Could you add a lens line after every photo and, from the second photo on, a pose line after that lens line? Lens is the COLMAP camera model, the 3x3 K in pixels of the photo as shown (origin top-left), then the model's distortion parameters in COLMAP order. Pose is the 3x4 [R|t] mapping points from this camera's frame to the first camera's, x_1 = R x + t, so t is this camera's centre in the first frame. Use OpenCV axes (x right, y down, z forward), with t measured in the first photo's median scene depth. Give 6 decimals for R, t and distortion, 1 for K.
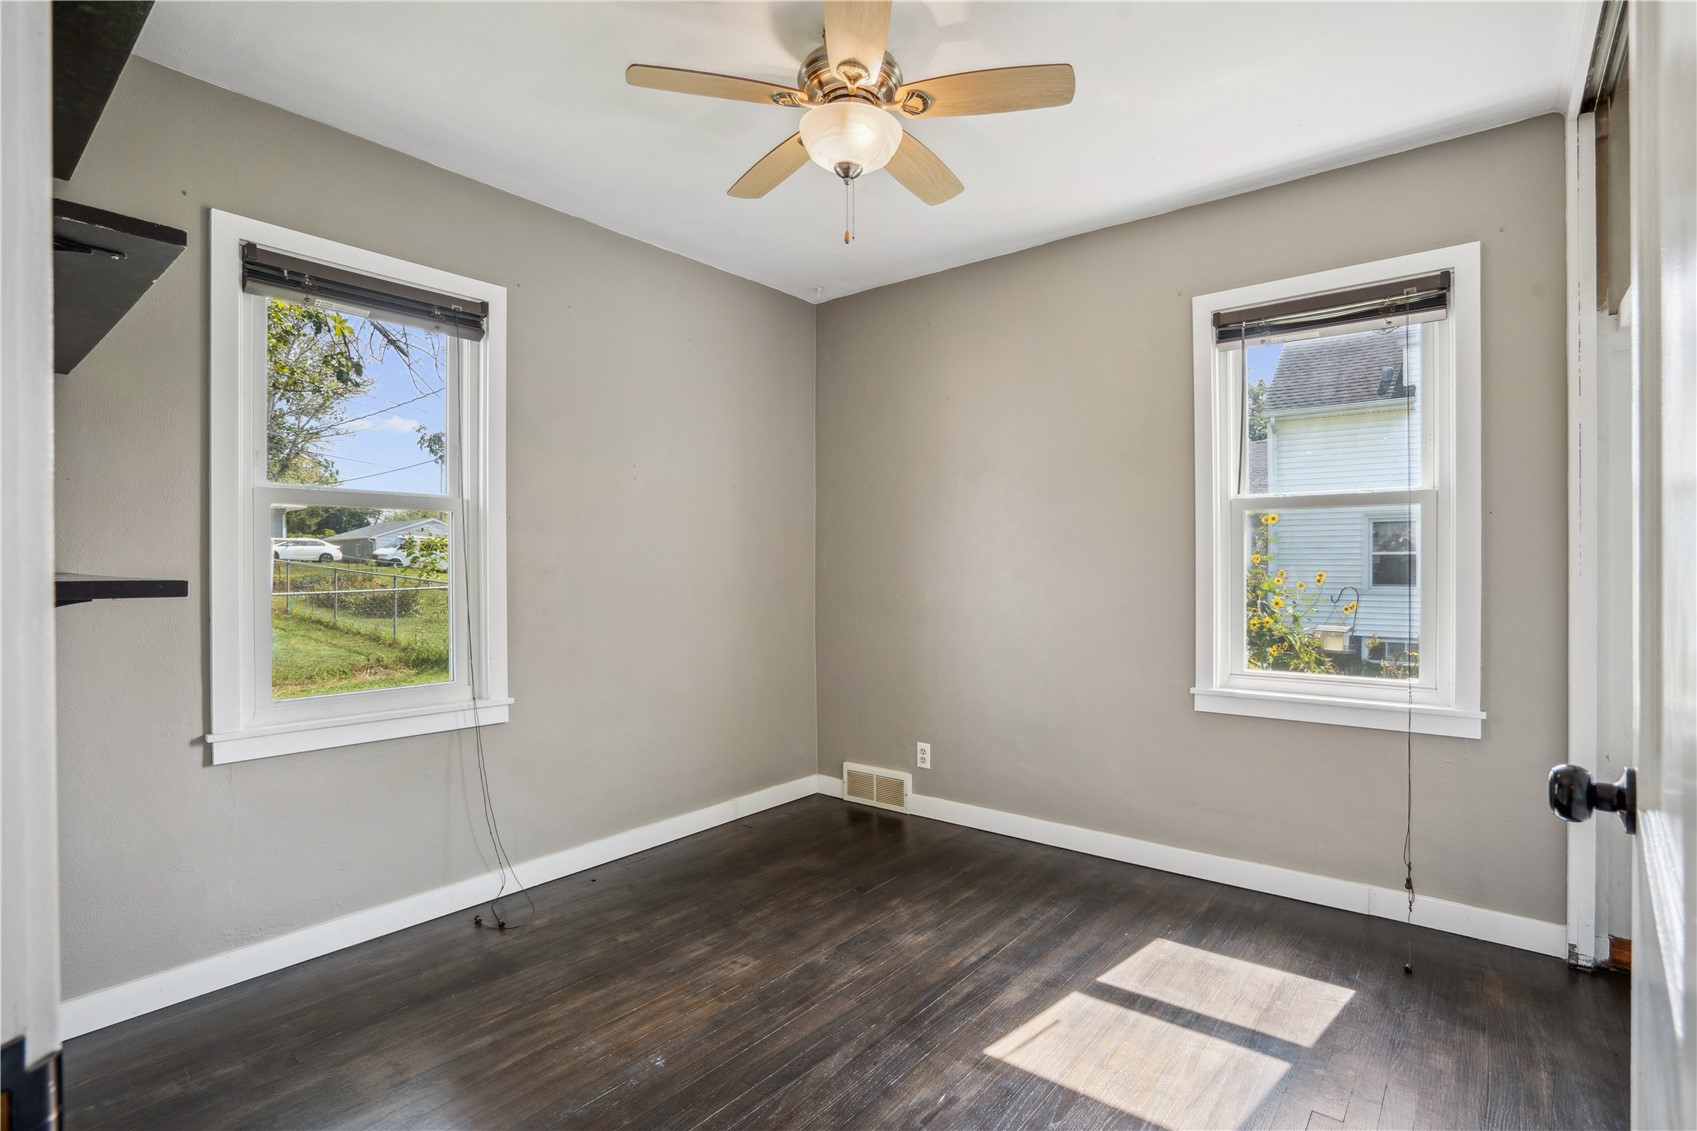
lens RADIAL K [[793.7, 0, 850.8], [0, 793.7, 570.6], [0, 0, 1]] dist [-0.019566, 0.001482]
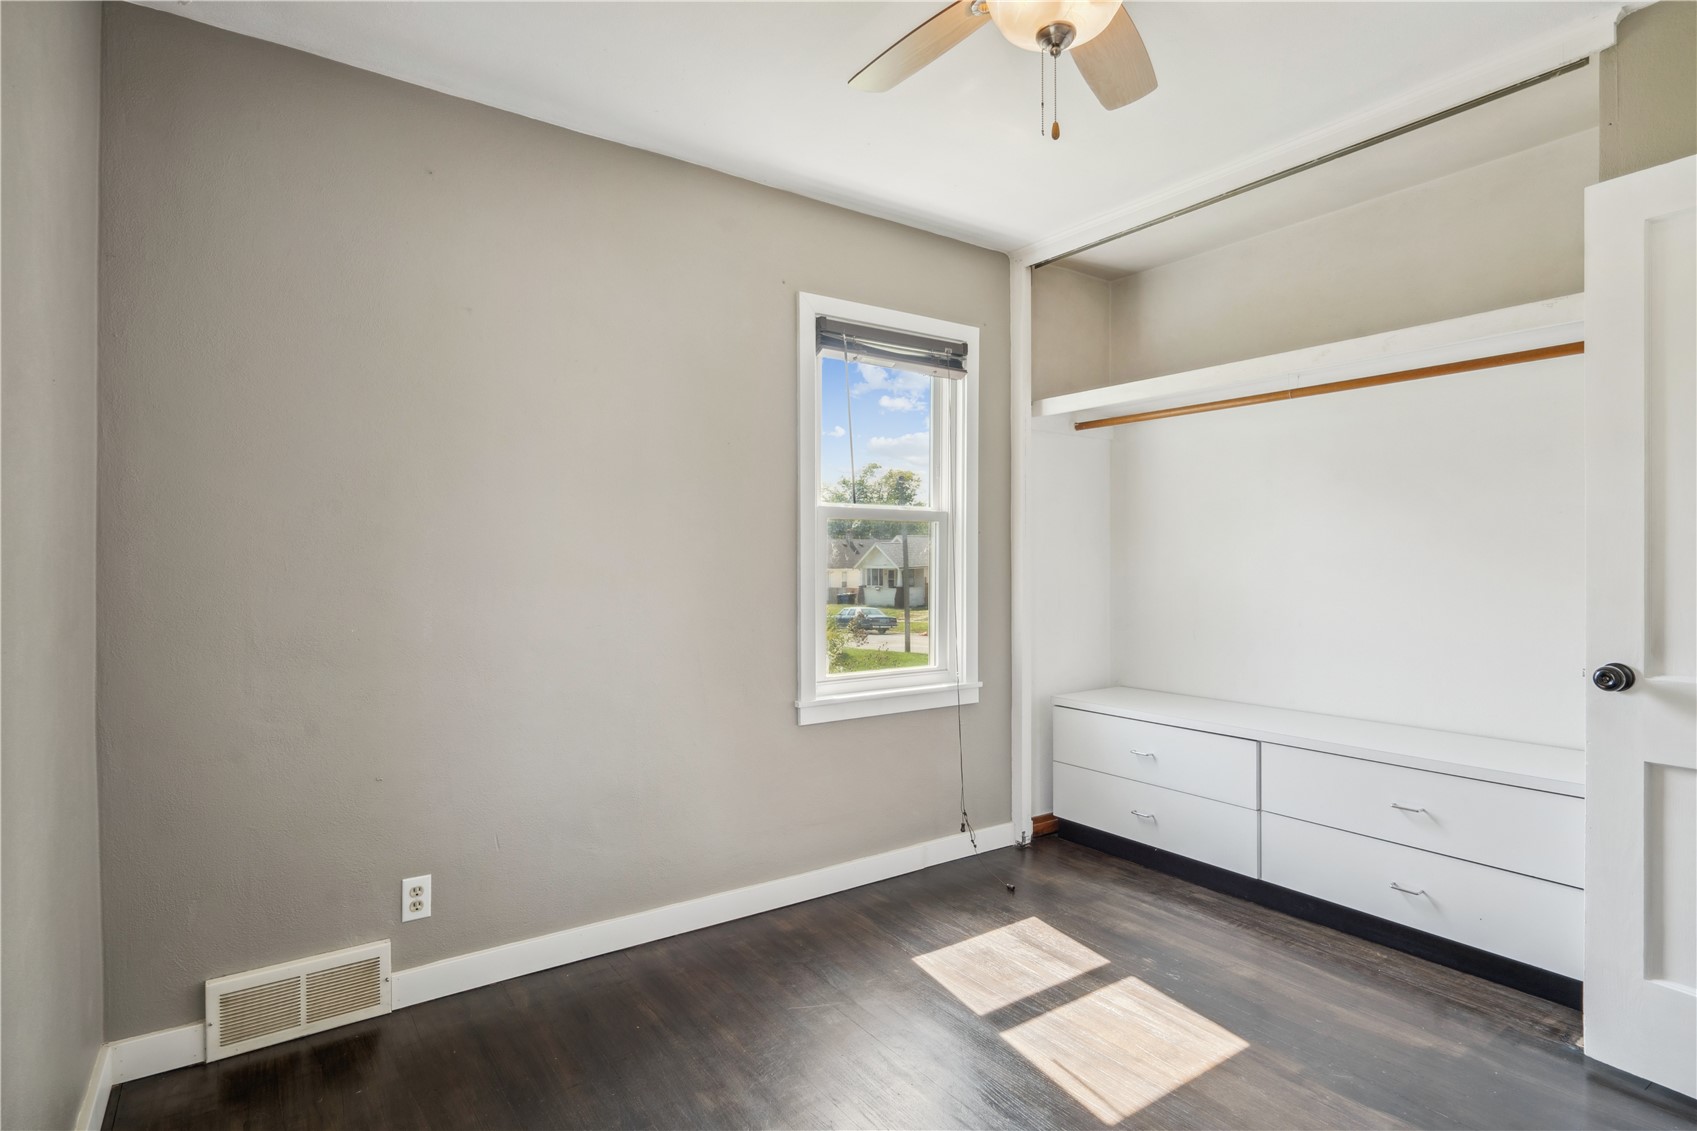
lens RADIAL K [[878.9, 0, 852.2], [0, 878.9, 556.2], [0, 0, 1]] dist [-0.007518, 0.000484]
pose [[0.274446, 0.005030, 0.961589, -0.599198], [0.001275, 0.999984, -0.005594, -0.021207], [-0.961602, 0.002762, 0.274435, 0.689571]]
